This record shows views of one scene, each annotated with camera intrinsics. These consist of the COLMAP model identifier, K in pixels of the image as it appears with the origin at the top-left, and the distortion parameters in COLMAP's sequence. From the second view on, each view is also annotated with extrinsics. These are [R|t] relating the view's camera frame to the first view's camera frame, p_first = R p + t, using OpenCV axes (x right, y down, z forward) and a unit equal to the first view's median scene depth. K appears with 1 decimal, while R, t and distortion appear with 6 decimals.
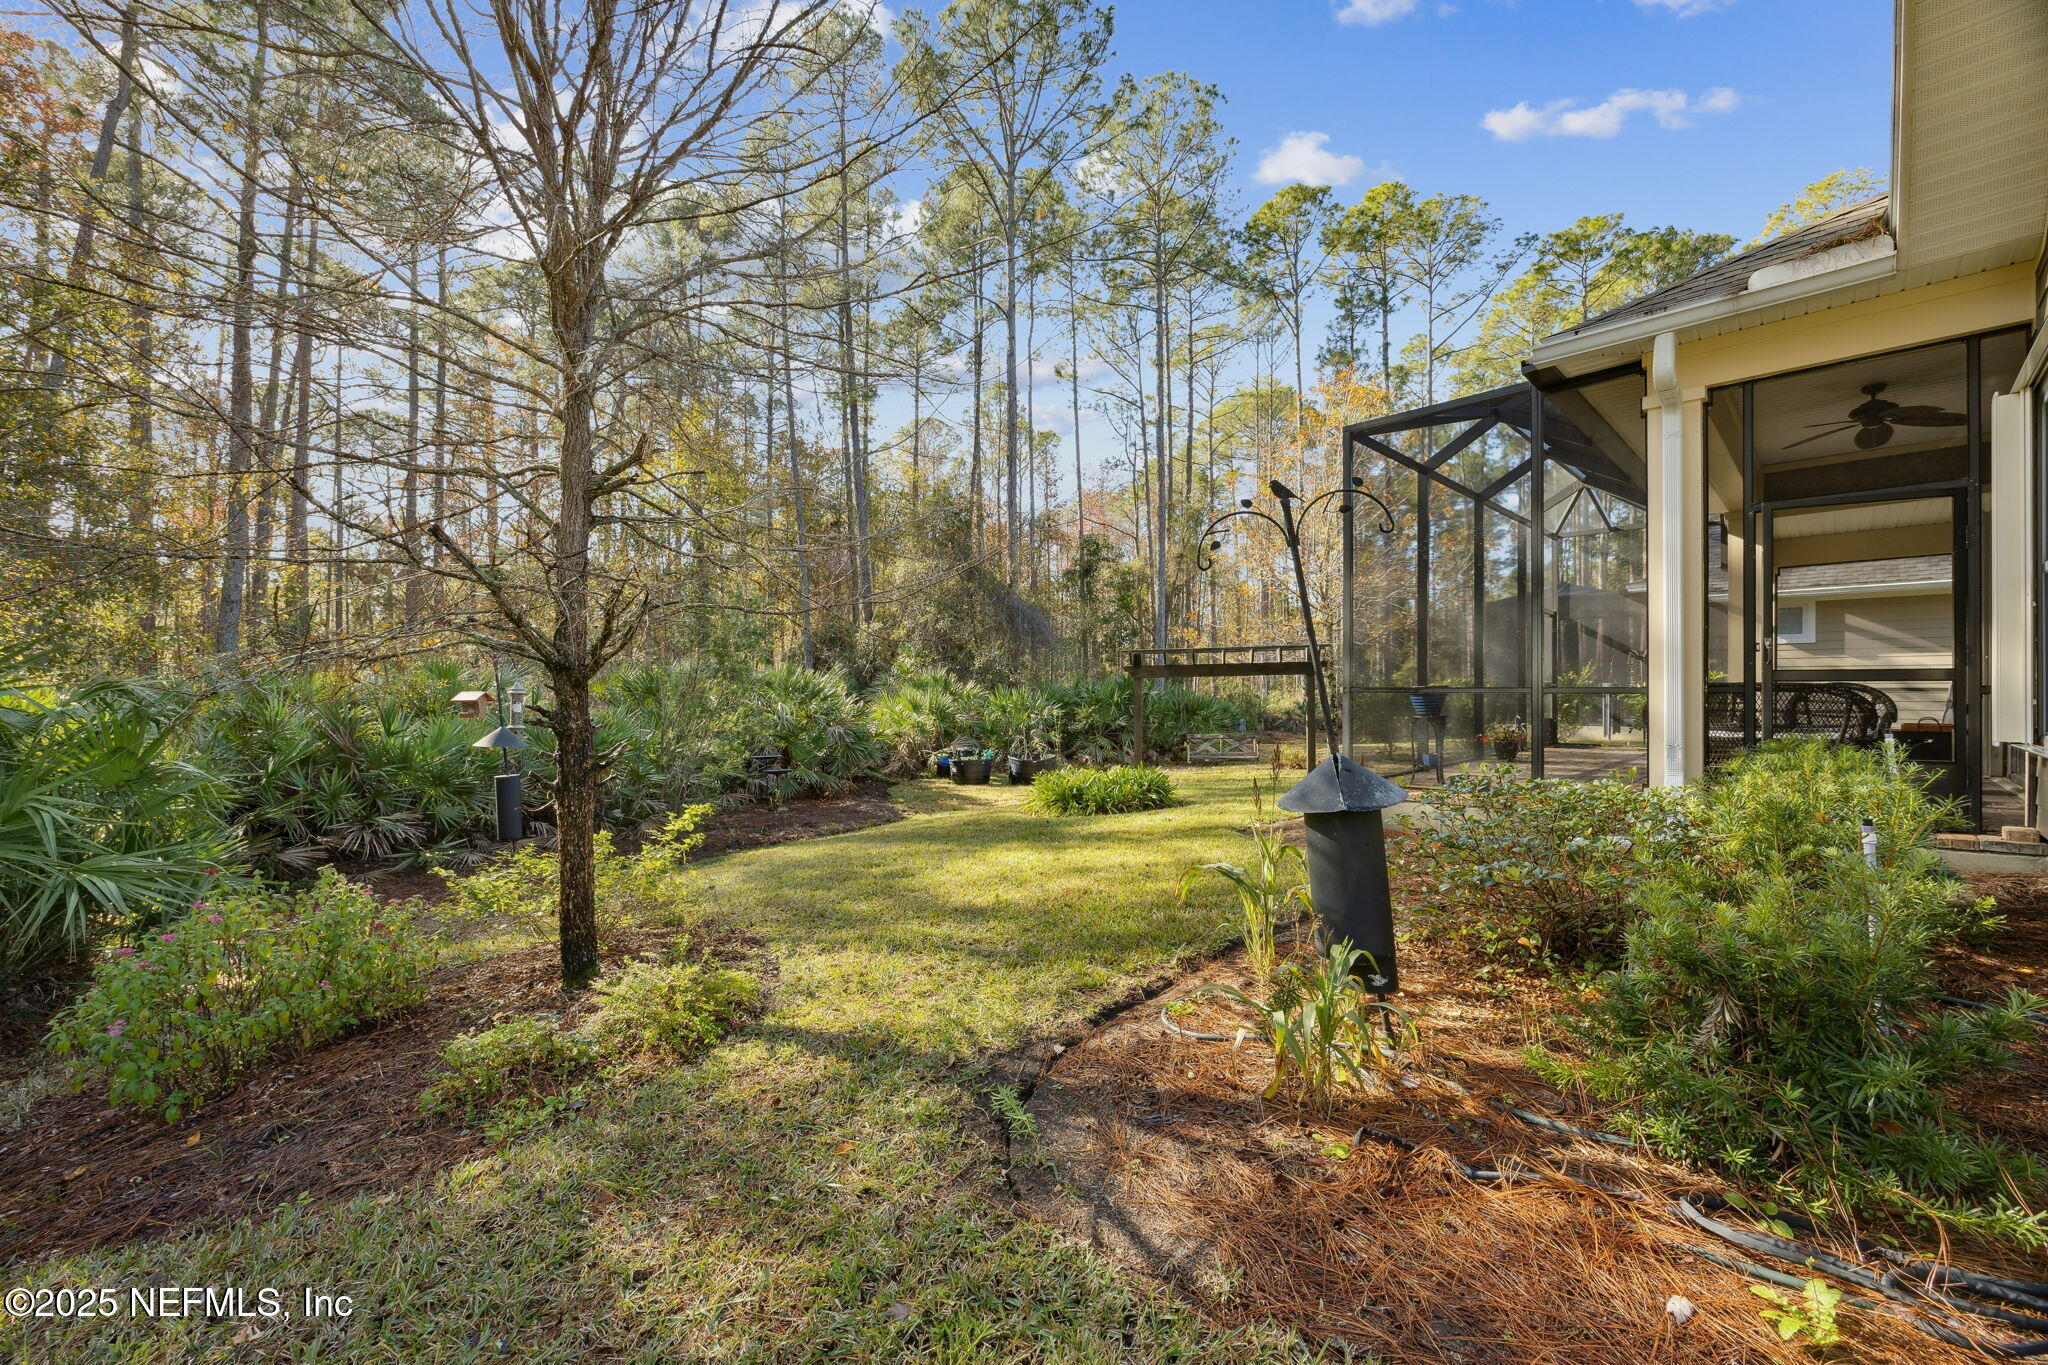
lens RADIAL K [[846.4, 0, 1027.6], [0, 846.4, 665.7], [0, 0, 1]] dist [-0.000521, -0.006457]
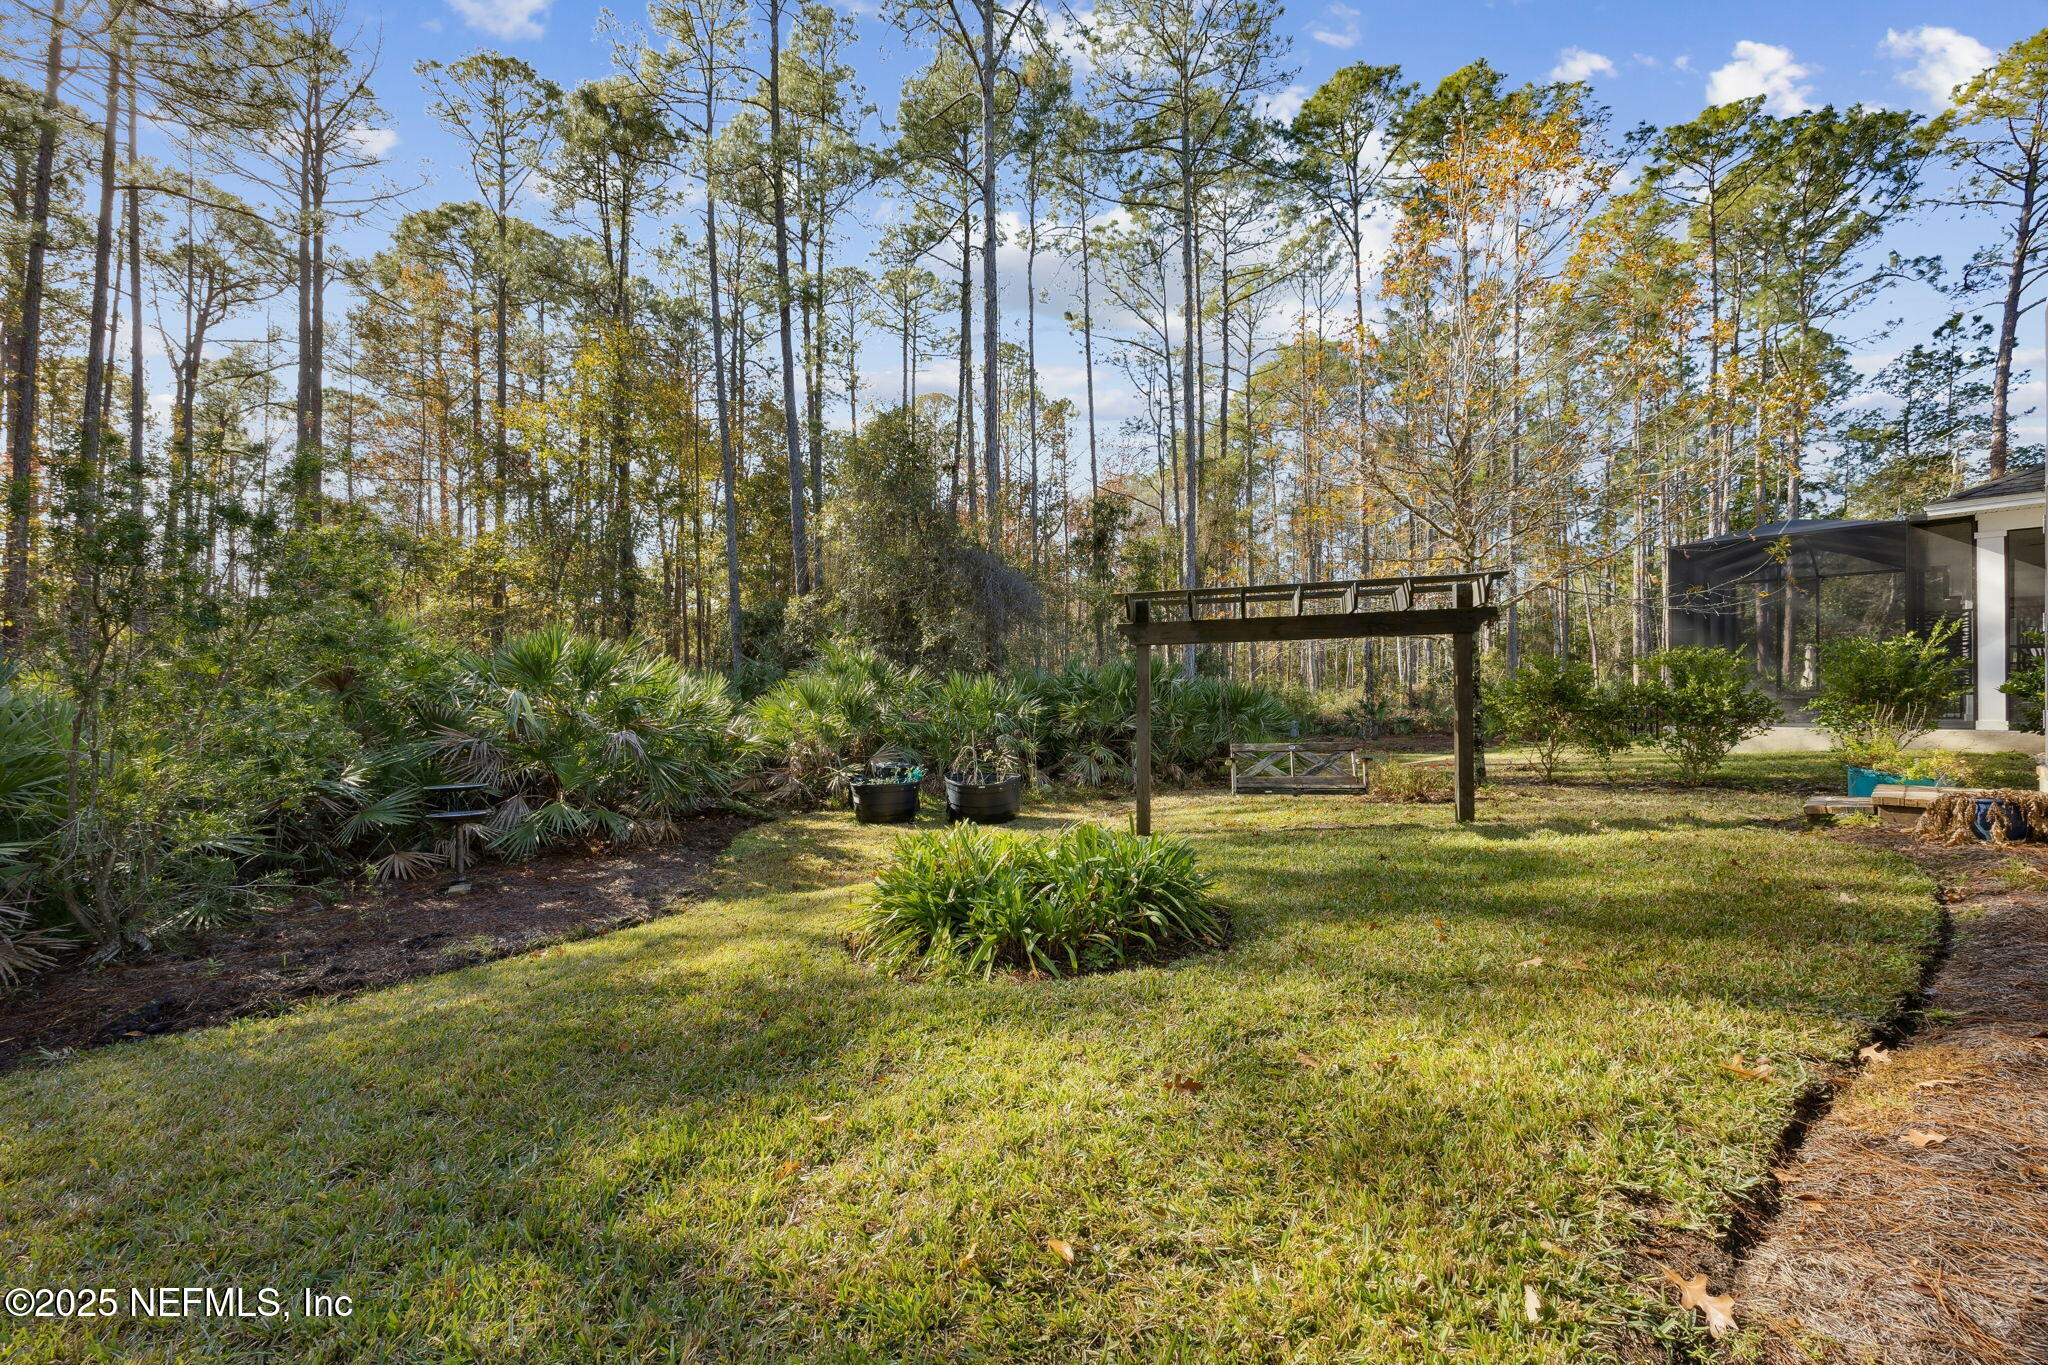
lens RADIAL K [[808.1, 0, 1026.8], [0, 808.1, 677.6], [0, 0, 1]] dist [0.001146, -0.000012]
pose [[0.998847, -0.005513, -0.047696, 0.034868], [0.005891, 0.999952, 0.007786, 0.013986], [0.047651, -0.008058, 0.998832, 0.201884]]
